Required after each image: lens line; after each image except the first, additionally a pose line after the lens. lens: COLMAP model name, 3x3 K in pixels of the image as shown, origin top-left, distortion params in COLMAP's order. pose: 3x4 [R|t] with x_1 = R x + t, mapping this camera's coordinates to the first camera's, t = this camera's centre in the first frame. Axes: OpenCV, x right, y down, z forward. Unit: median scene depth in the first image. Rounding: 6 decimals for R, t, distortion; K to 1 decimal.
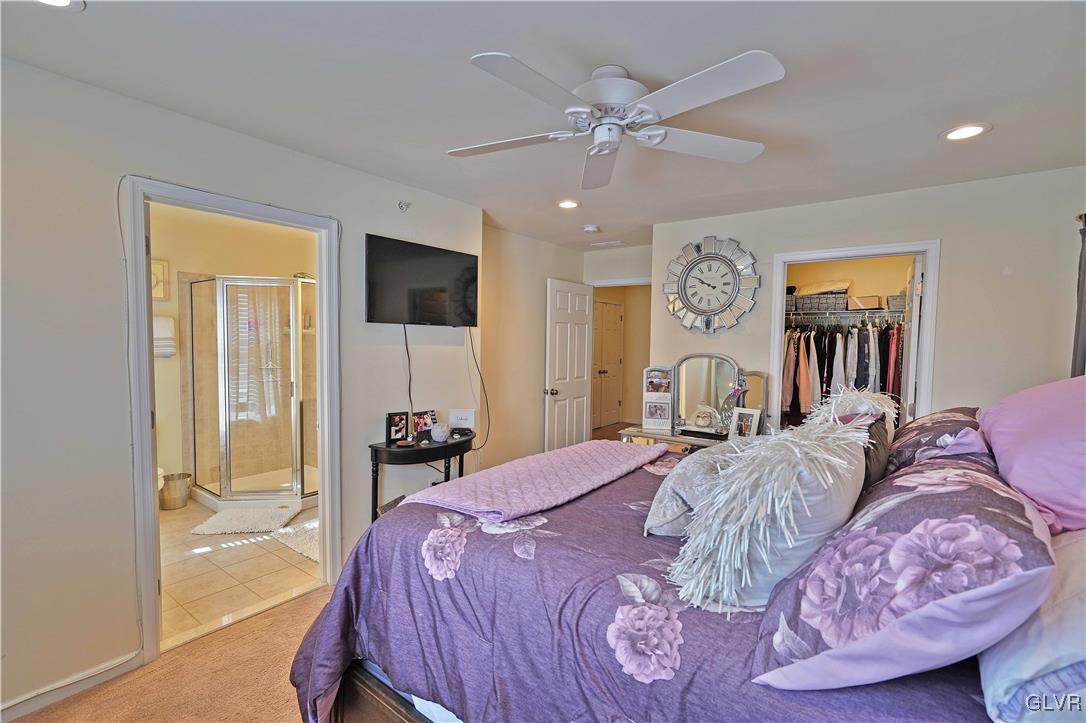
lens RADIAL K [[491.2, 0, 540.6], [0, 491.2, 363.7], [0, 0, 1]] dist [-0.010475, 0.006053]
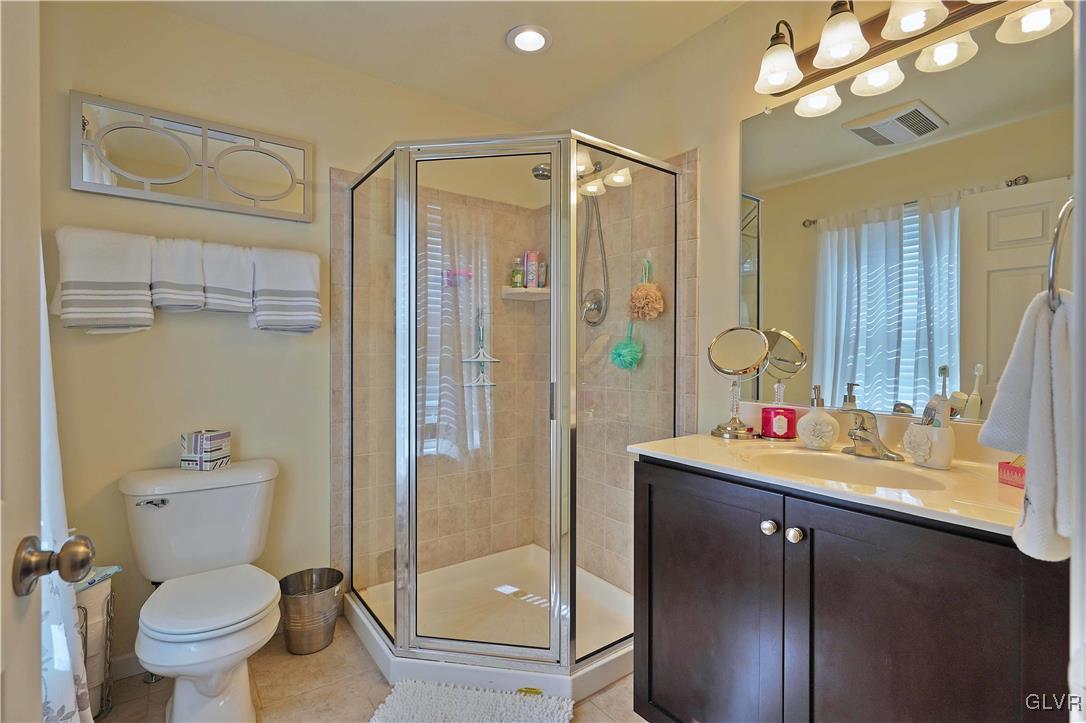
lens RADIAL K [[503.2, 0, 540.2], [0, 503.2, 358.2], [0, 0, 1]] dist [-0.013611, -0.000148]
pose [[0.955559, -0.008765, -0.294671, -0.361118], [-0.004856, 0.998954, -0.045461, 0.032859], [0.294761, 0.044872, 0.954517, 0.546592]]
